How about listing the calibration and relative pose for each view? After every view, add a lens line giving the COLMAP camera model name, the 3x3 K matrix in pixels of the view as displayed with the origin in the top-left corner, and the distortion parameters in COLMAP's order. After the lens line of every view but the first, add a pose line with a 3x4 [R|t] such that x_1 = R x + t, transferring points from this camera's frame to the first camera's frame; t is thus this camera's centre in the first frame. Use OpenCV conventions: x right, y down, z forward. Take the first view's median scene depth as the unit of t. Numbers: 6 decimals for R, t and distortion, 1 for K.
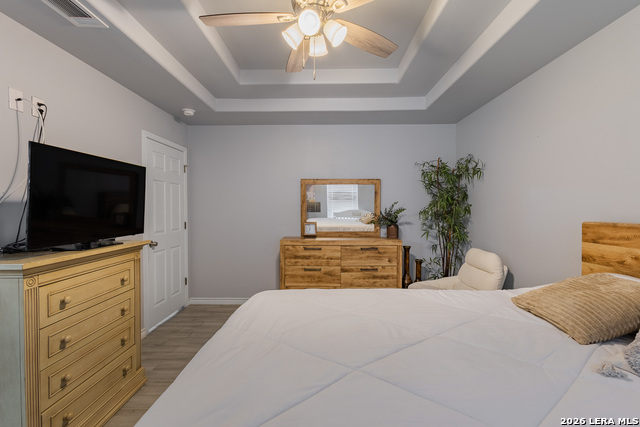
lens RADIAL K [[293.2, 0, 320.0], [0, 293.2, 211.8], [0, 0, 1]] dist [0.008126, -0.001789]
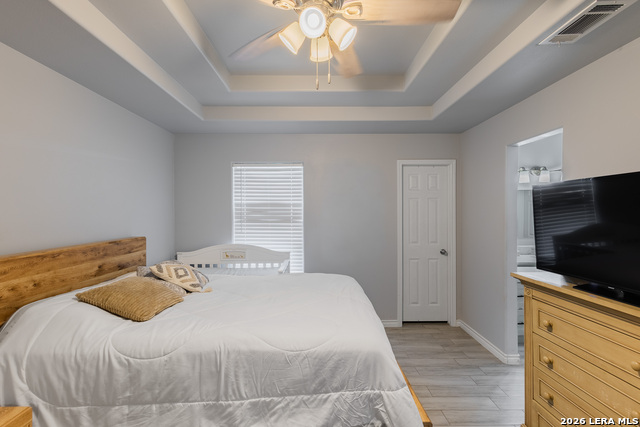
lens RADIAL K [[293.2, 0, 318.9], [0, 293.2, 212.5], [0, 0, 1]] dist [0.008126, -0.001789]
pose [[-0.999452, -0.016287, -0.028830, 0.022898], [-0.016823, 0.999689, 0.018429, -0.125753], [0.028521, 0.018904, -0.999414, 2.202856]]
